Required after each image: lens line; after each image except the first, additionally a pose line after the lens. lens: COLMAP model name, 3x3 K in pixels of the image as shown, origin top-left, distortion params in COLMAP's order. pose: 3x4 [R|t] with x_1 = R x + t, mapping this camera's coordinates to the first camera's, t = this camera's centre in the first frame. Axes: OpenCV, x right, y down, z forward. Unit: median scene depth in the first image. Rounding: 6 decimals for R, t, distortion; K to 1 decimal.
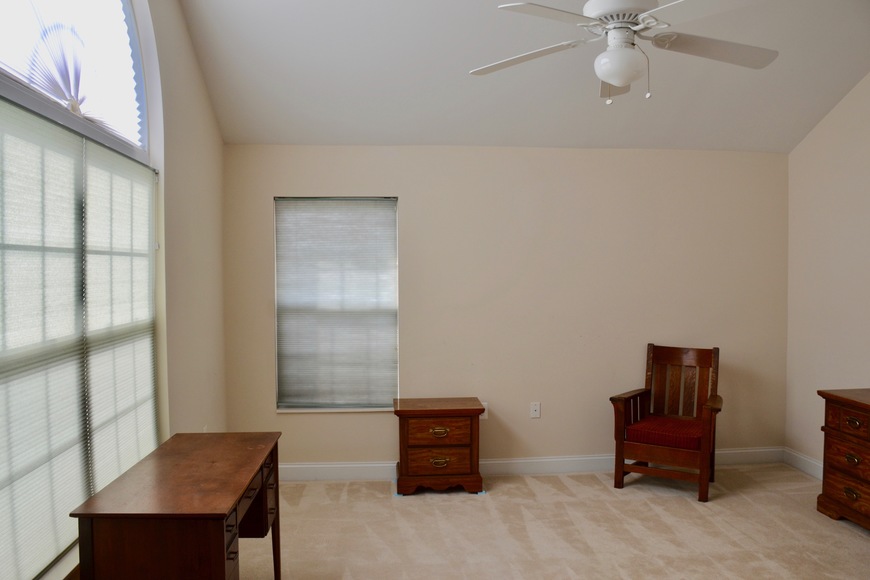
lens RADIAL K [[693.9, 0, 430.2], [0, 693.9, 300.3], [0, 0, 1]] dist [-0.146542, 0.103964]
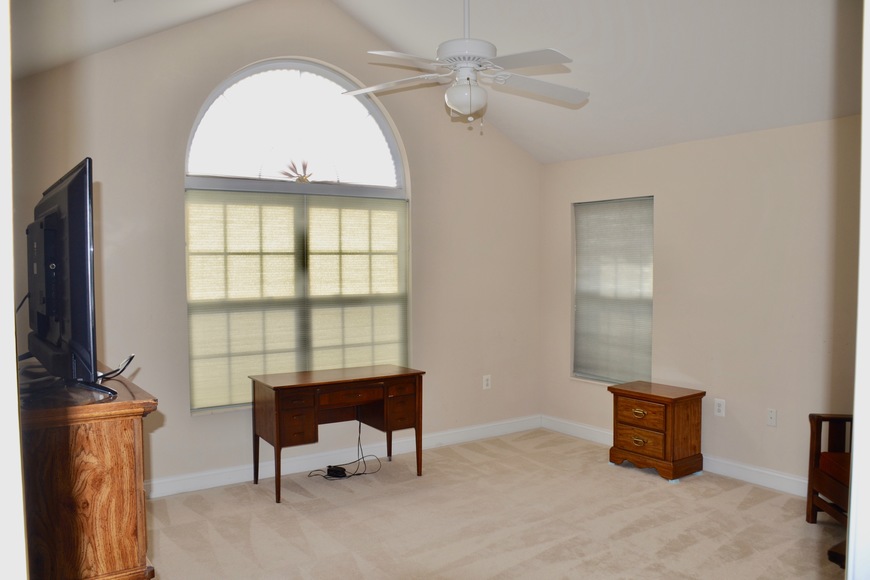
lens RADIAL K [[693.9, 0, 430.2], [0, 693.9, 300.3], [0, 0, 1]] dist [-0.146542, 0.103964]
pose [[0.486406, 0.044349, -0.872607, 0.773766], [-0.035539, 0.998889, 0.030957, -0.006983], [0.873010, 0.015954, 0.487441, 0.191558]]
